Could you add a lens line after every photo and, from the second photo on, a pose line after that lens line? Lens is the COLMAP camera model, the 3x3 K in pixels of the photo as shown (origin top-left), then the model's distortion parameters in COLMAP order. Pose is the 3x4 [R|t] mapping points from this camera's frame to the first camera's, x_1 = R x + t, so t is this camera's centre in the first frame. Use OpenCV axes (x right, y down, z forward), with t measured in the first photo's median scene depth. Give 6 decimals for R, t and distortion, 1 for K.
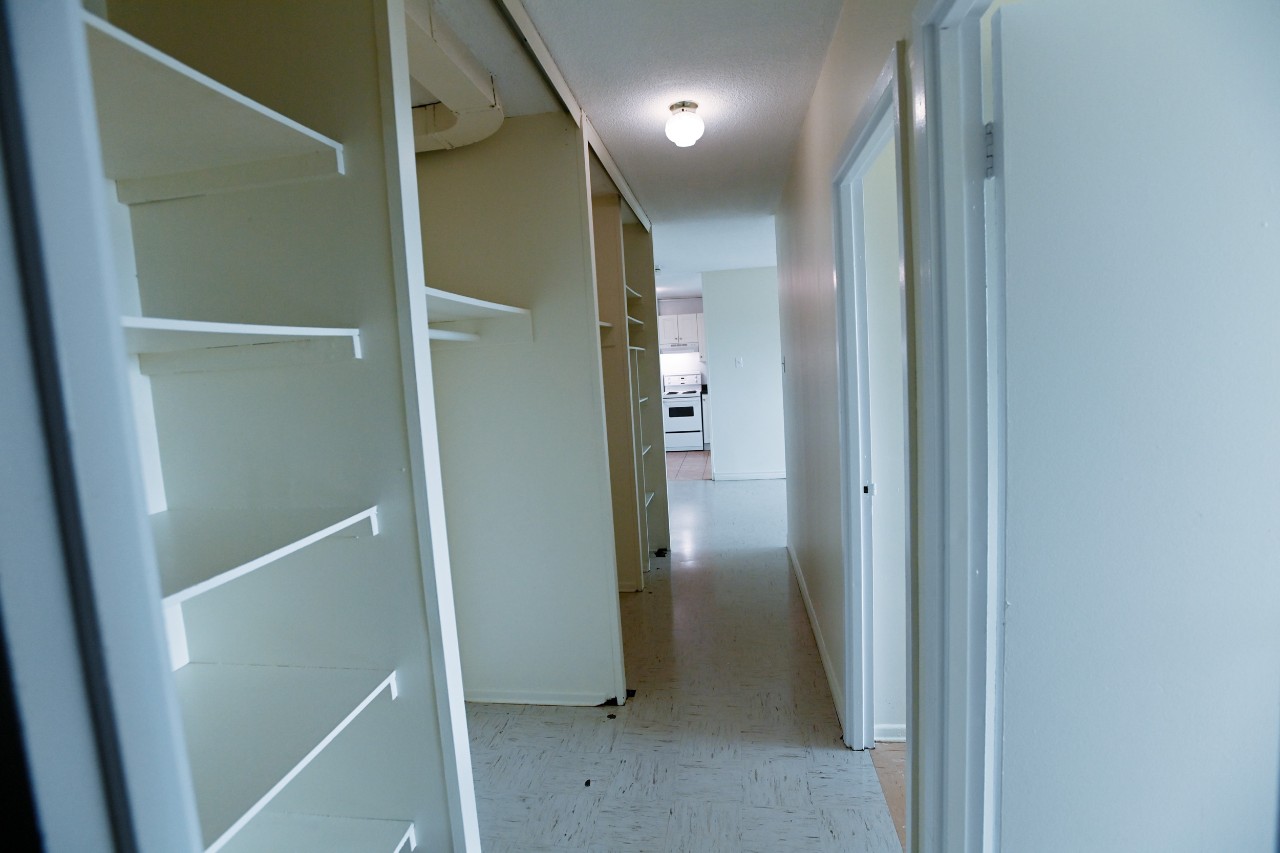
lens RADIAL K [[611.8, 0, 632.1], [0, 611.8, 419.1], [0, 0, 1]] dist [-0.063999, 0.020903]
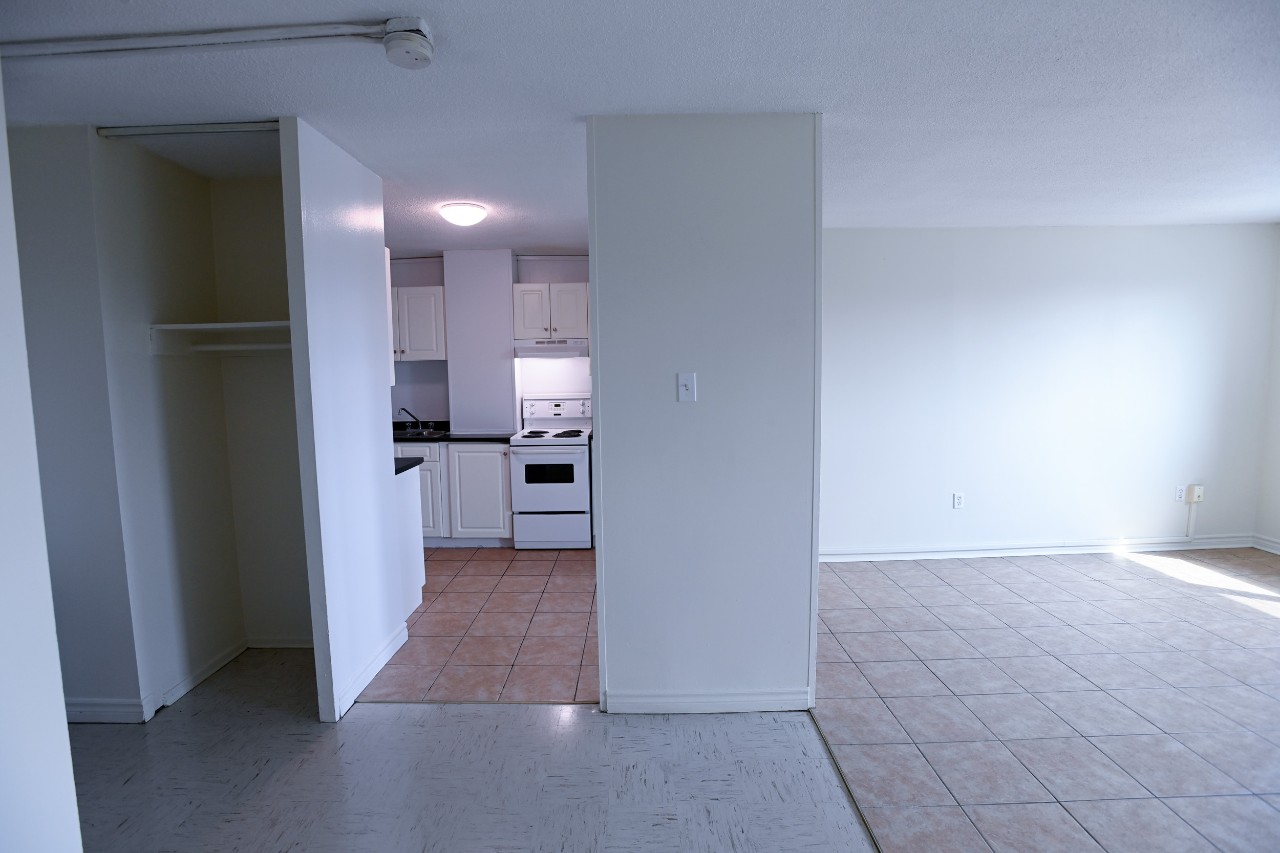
lens RADIAL K [[611.8, 0, 632.1], [0, 611.8, 419.1], [0, 0, 1]] dist [-0.063999, 0.020903]
pose [[0.987395, 0.030147, 0.155381, 0.067300], [-0.027889, 0.999472, -0.016690, -0.049711], [-0.155802, 0.012147, 0.987714, 0.485878]]
